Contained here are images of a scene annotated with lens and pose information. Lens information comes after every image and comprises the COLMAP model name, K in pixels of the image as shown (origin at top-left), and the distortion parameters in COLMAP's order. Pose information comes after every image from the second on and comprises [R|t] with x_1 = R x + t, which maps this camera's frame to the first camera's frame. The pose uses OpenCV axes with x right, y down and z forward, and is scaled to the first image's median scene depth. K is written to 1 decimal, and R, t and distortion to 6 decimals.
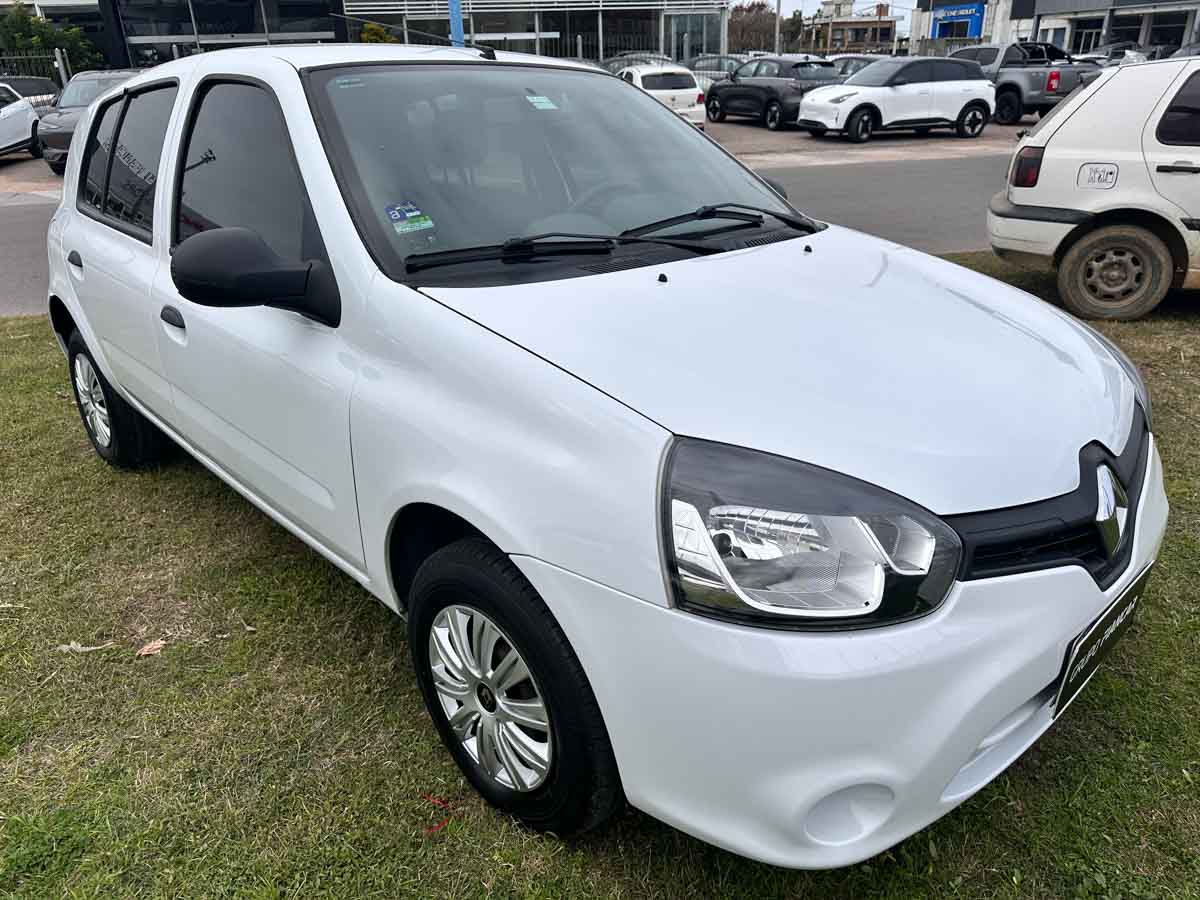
lens RADIAL K [[859.3, 0, 586.9], [0, 859.3, 445.7], [0, 0, 1]] dist [0.018426, -0.004256]
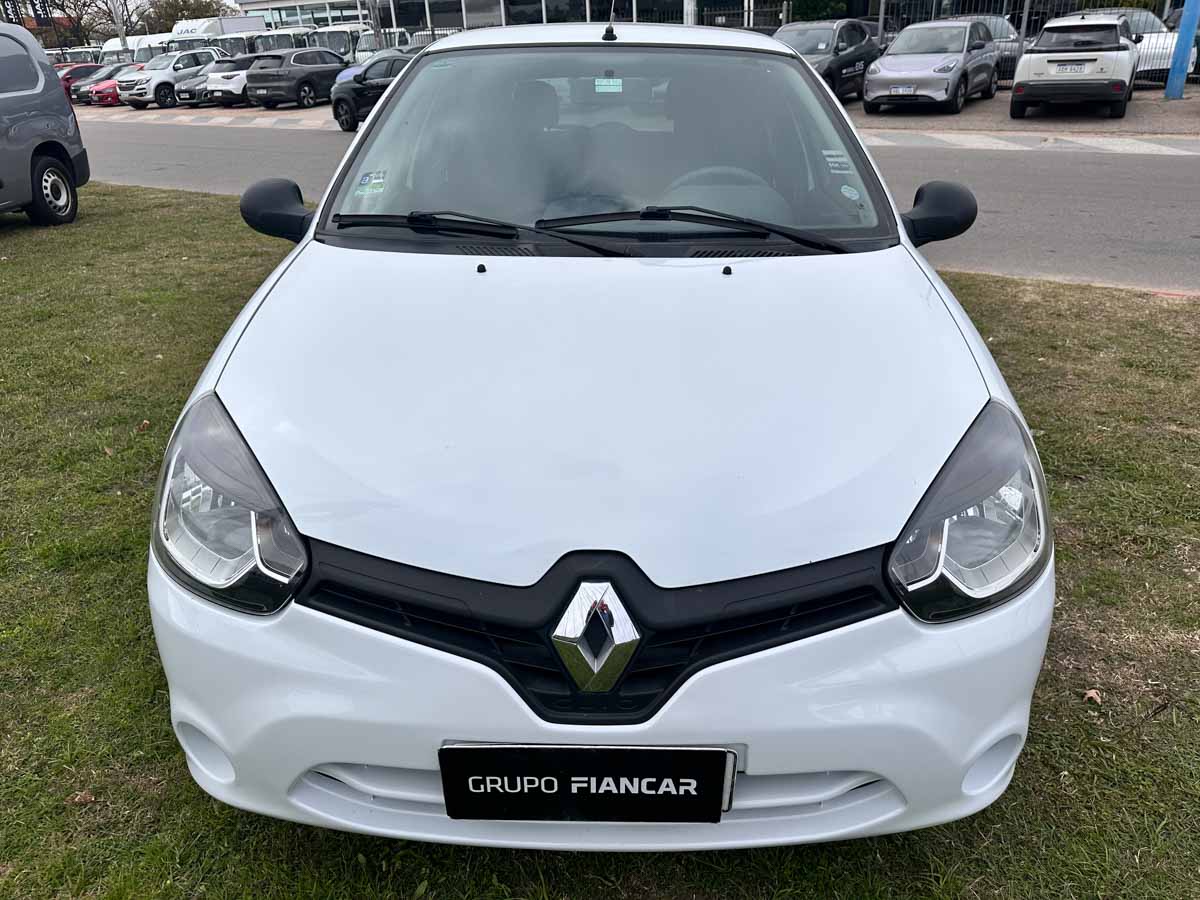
lens RADIAL K [[859.3, 0, 586.9], [0, 859.3, 445.7], [0, 0, 1]] dist [0.018426, -0.004256]
pose [[0.714151, 0.301706, -0.631634, 0.795689], [-0.267421, 0.951494, 0.152133, -0.165002], [0.646896, 0.060266, 0.760193, 0.285653]]
